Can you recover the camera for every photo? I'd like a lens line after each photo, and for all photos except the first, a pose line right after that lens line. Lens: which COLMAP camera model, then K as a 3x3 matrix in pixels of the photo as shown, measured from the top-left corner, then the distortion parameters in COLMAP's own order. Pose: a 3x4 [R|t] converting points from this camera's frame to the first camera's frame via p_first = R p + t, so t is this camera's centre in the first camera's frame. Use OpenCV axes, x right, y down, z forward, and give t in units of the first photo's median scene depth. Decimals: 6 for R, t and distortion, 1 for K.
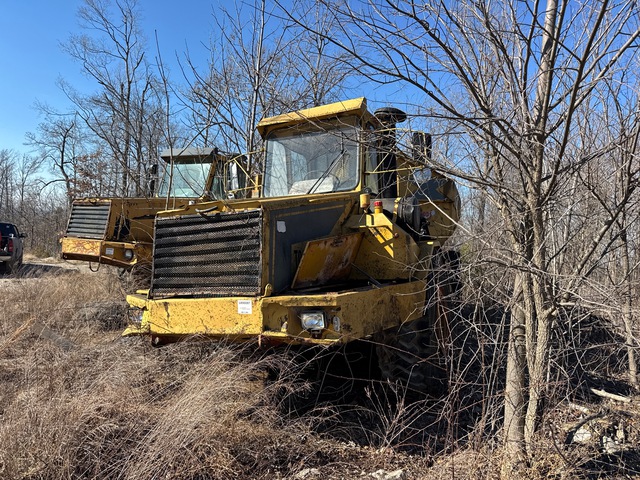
lens RADIAL K [[487.8, 0, 320.0], [0, 487.8, 240.0], [0, 0, 1]] dist [0.006264, -0.000907]
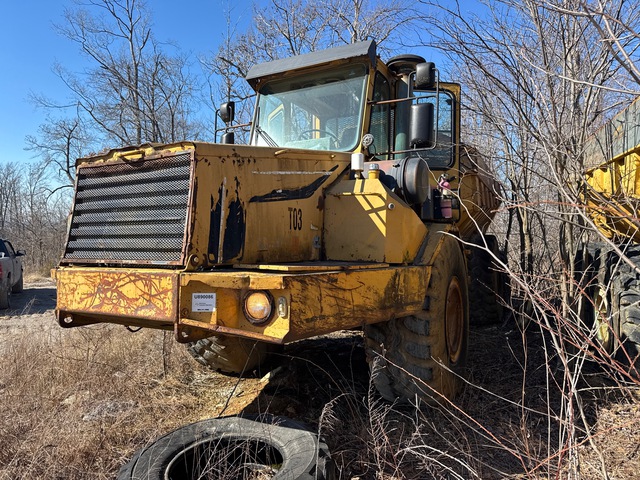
lens RADIAL K [[487.8, 0, 320.0], [0, 487.8, 240.0], [0, 0, 1]] dist [0.006264, -0.000907]
pose [[0.997019, -0.073717, -0.022773, -0.076496], [0.074076, 0.997135, 0.015319, -0.003772], [0.021578, -0.016960, 0.999623, 0.152066]]
